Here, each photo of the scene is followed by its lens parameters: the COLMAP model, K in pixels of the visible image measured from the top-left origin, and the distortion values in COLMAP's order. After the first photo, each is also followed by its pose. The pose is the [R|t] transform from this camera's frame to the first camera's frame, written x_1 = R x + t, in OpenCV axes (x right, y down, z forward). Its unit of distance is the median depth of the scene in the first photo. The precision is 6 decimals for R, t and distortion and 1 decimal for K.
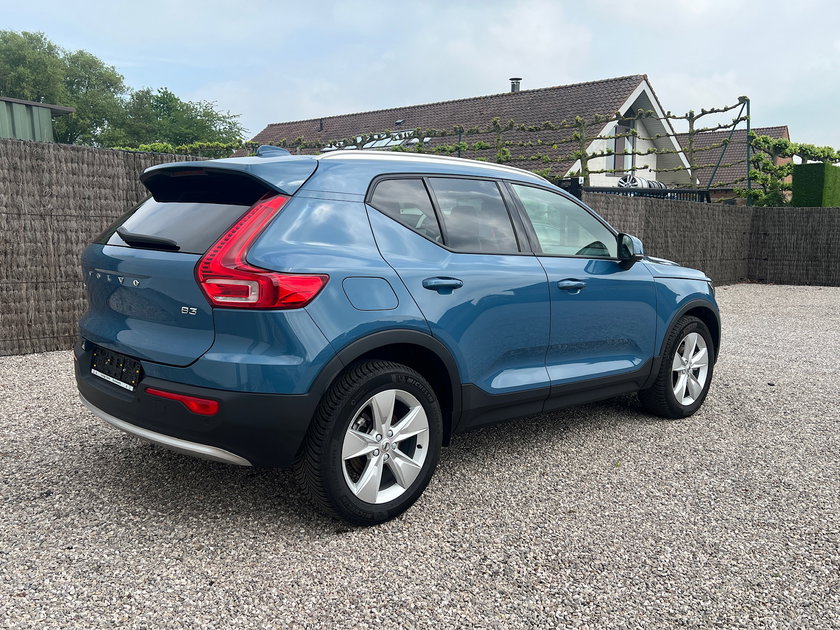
lens RADIAL K [[736.7, 0, 425.0], [0, 736.7, 314.6], [0, 0, 1]] dist [0.029940, -0.009873]
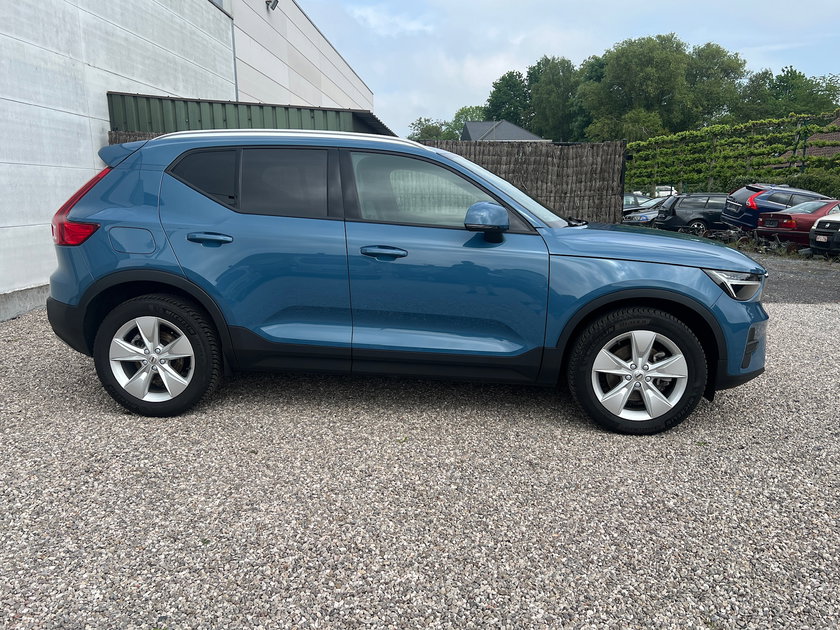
lens RADIAL K [[680.1, 0, 435.9], [0, 680.1, 321.3], [0, 0, 1]] dist [0.034072, -0.036914]
pose [[0.674010, 0.131065, -0.727002, 0.249989], [-0.095796, 0.991332, 0.089906, -0.009806], [0.732484, 0.009047, 0.680724, 0.116472]]
